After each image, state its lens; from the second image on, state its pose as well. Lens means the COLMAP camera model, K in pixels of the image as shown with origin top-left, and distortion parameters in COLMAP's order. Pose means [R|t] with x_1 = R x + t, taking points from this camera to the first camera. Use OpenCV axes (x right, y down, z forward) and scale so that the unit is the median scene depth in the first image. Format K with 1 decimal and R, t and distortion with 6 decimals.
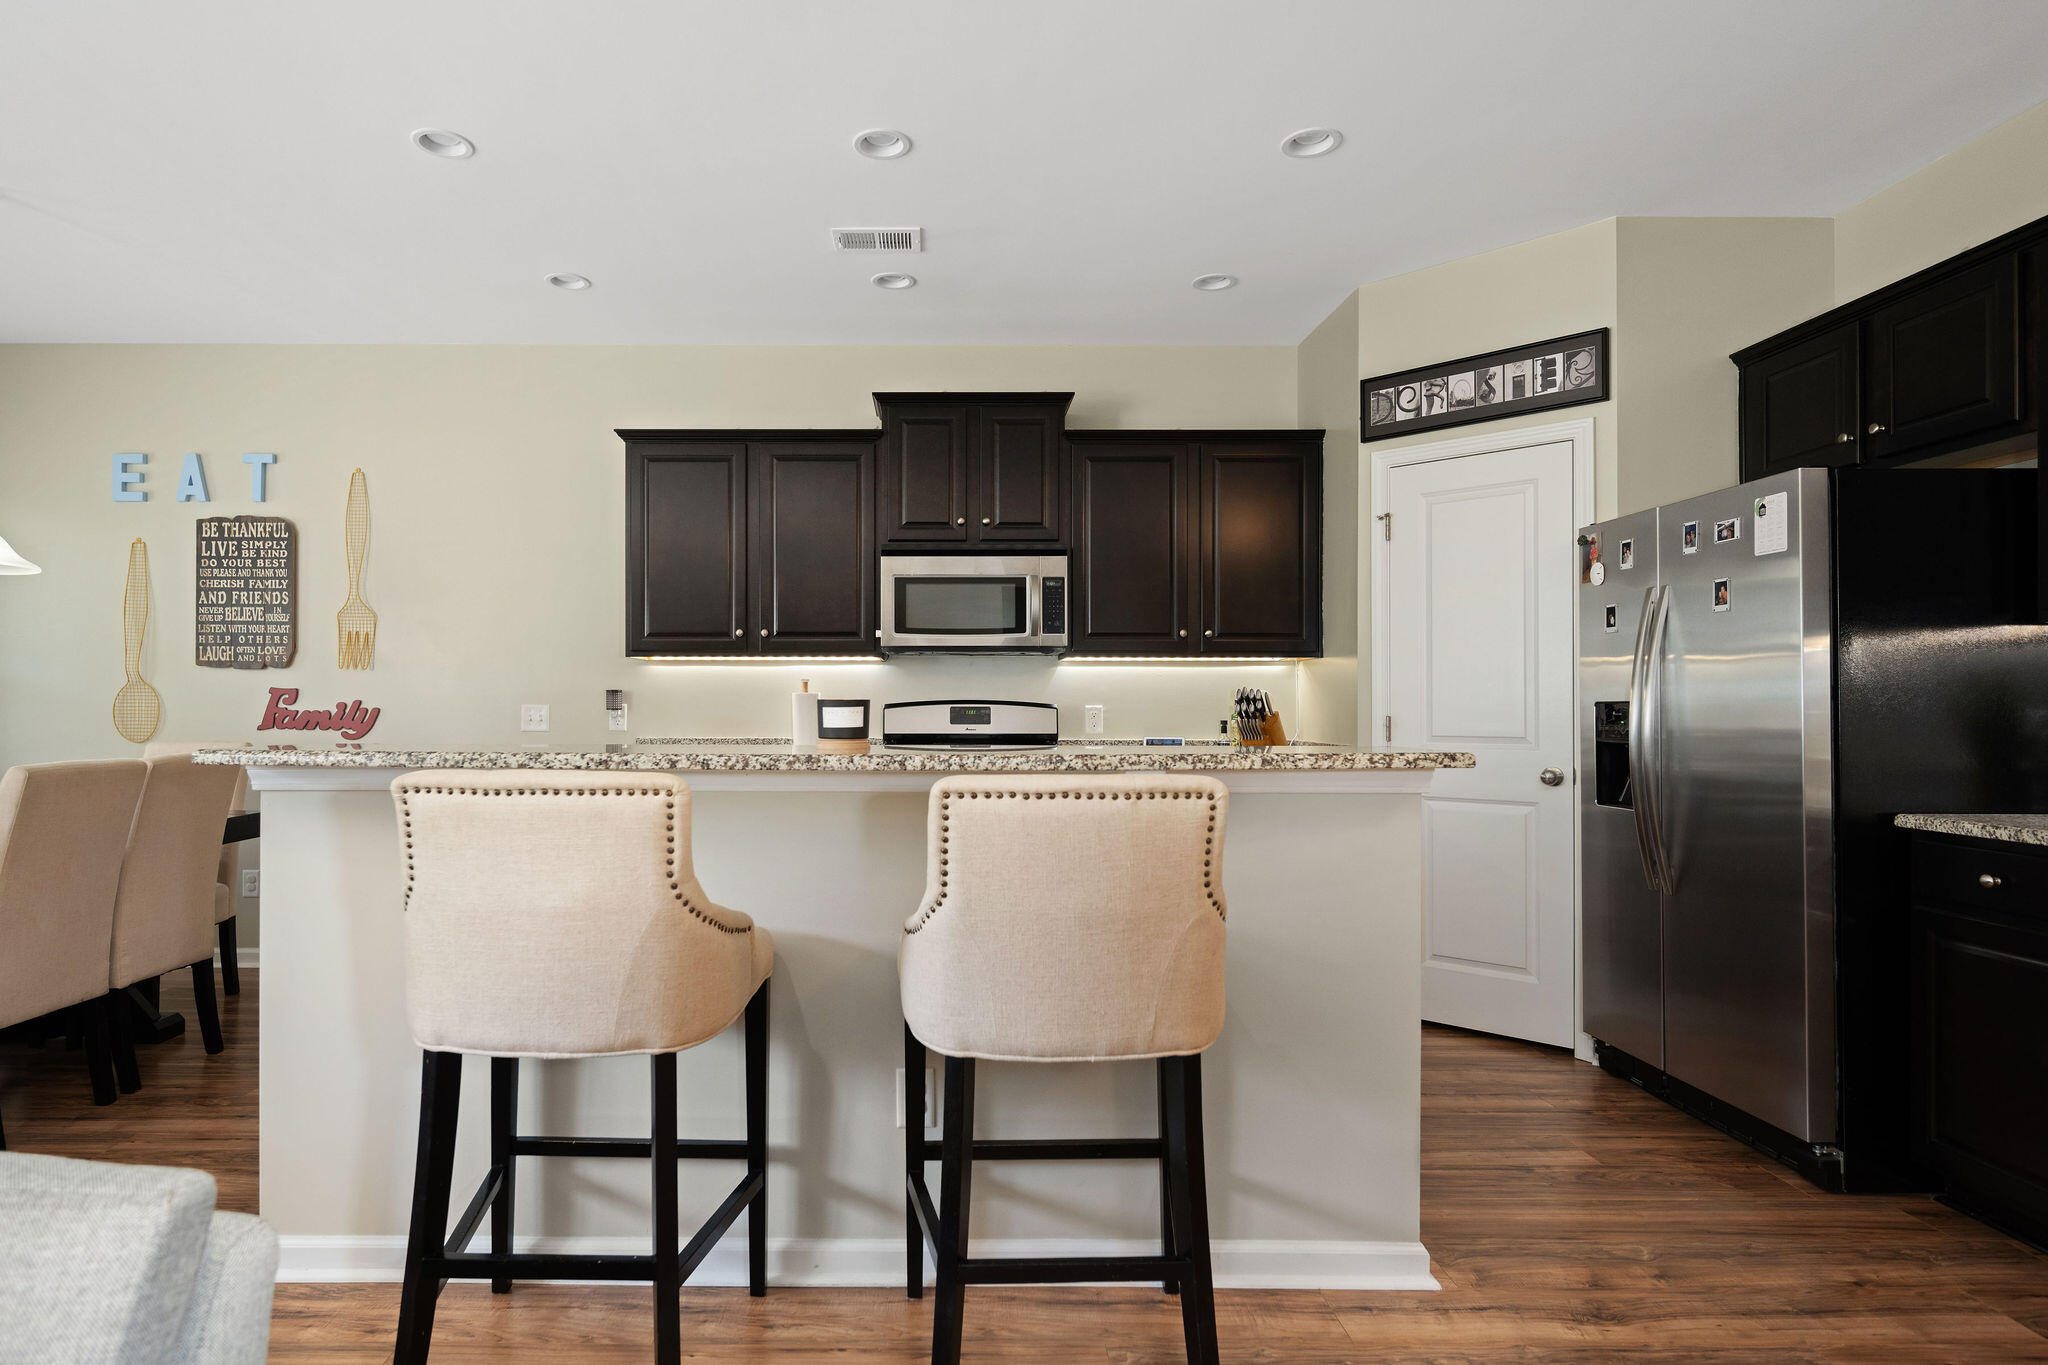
lens RADIAL K [[1097.9, 0, 936.8], [0, 1097.9, 704.1], [0, 0, 1]] dist [-0.003552, -0.000828]
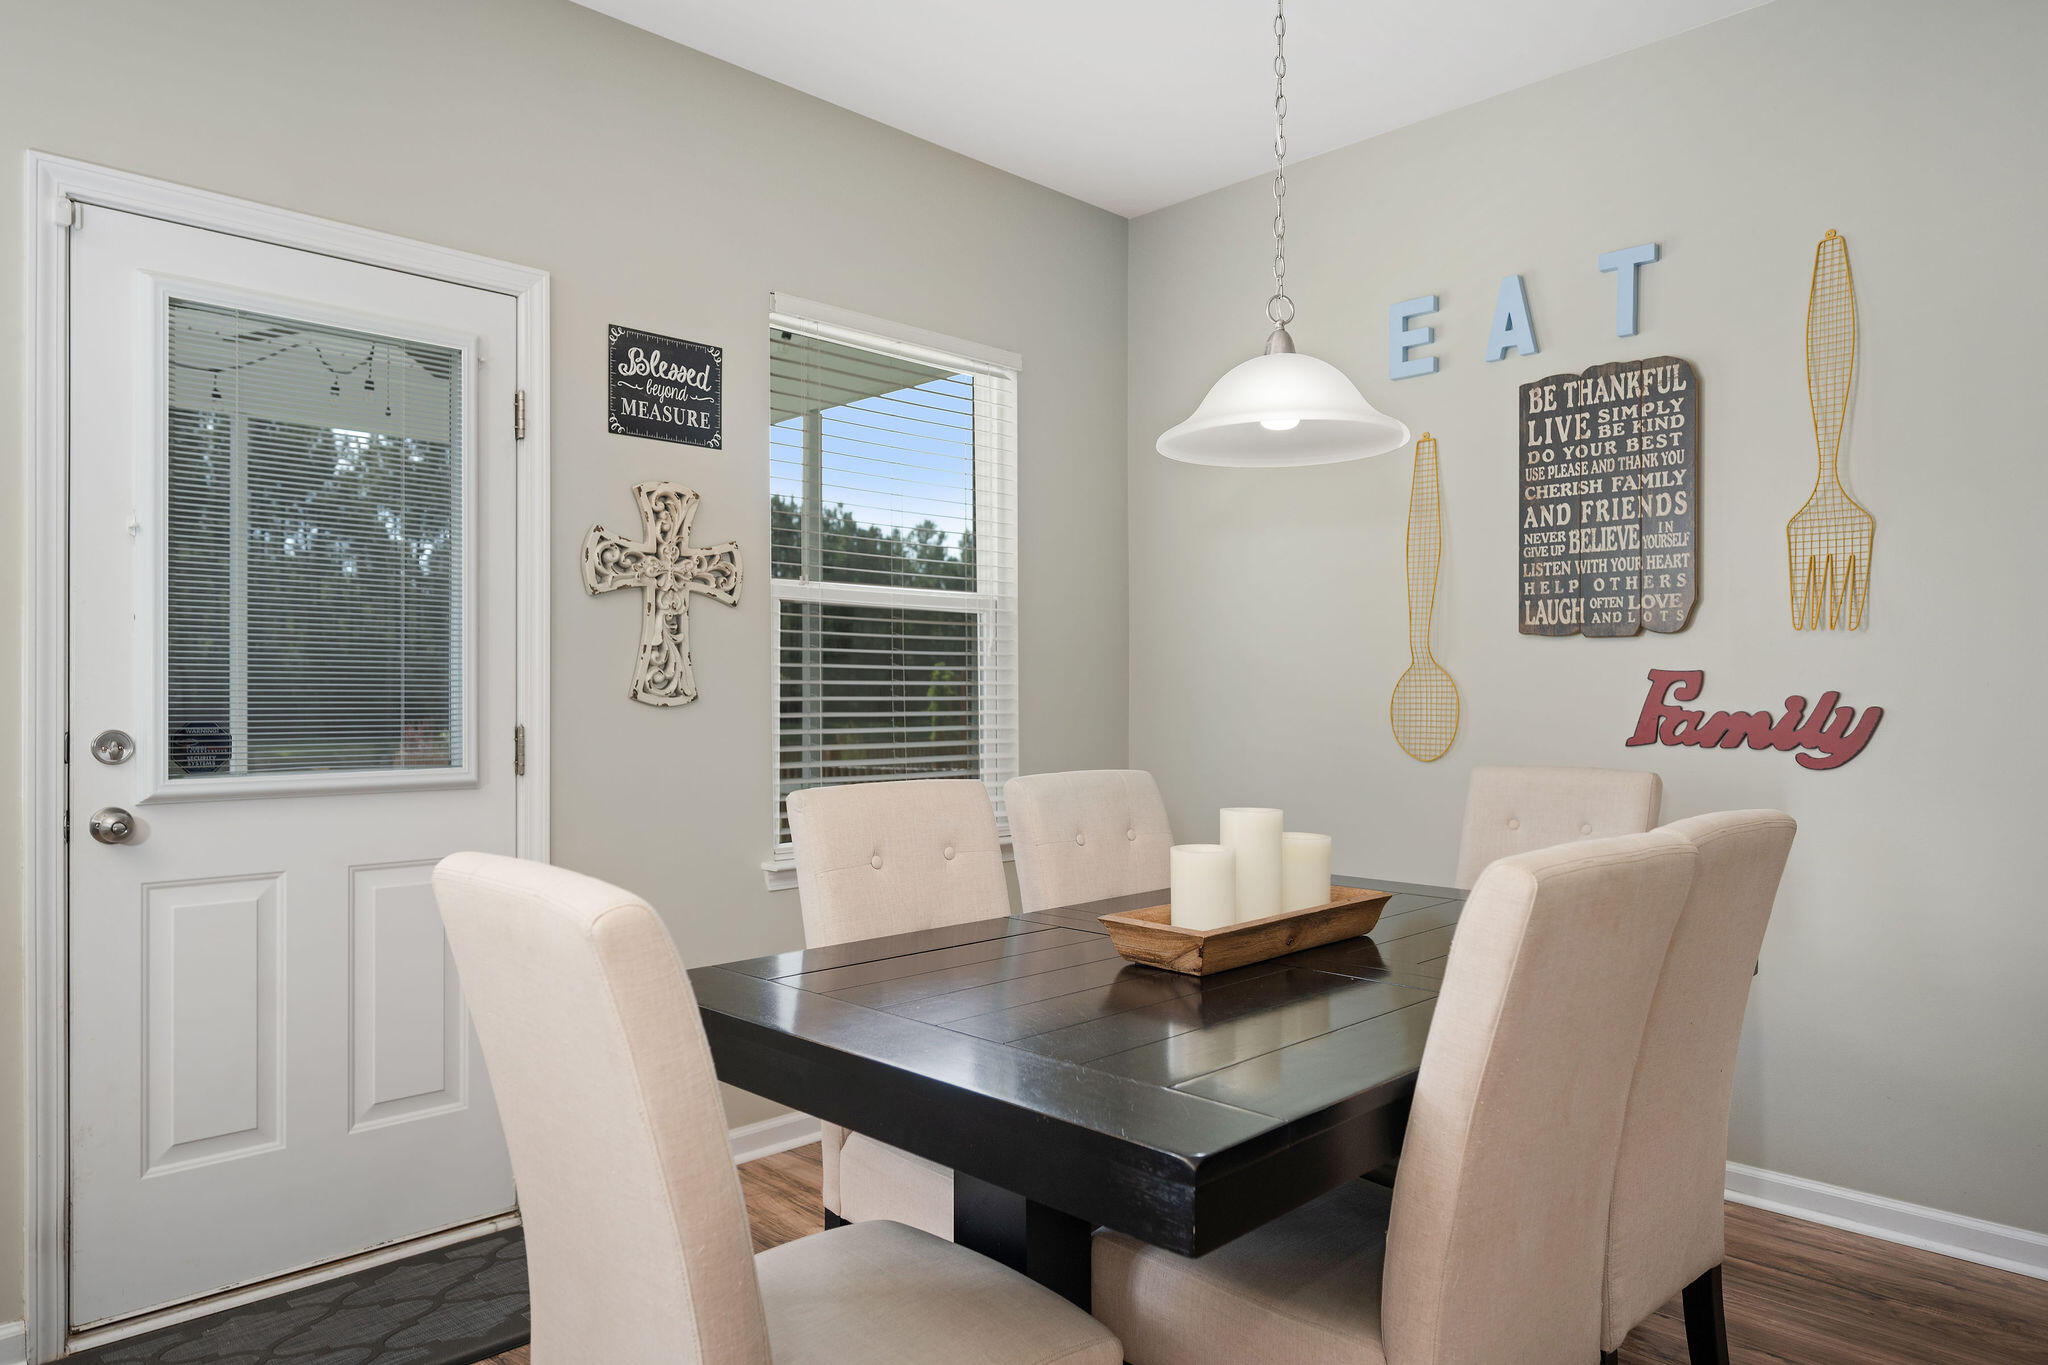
lens RADIAL K [[1311.5, 0, 1019.7], [0, 1311.5, 696.3], [0, 0, 1]] dist [-0.002457, 0.000893]
pose [[0.702860, -0.002432, -0.711325, -0.389908], [0.002128, 0.999997, -0.001316, -0.001555], [0.711325, -0.000588, 0.702863, 0.336741]]
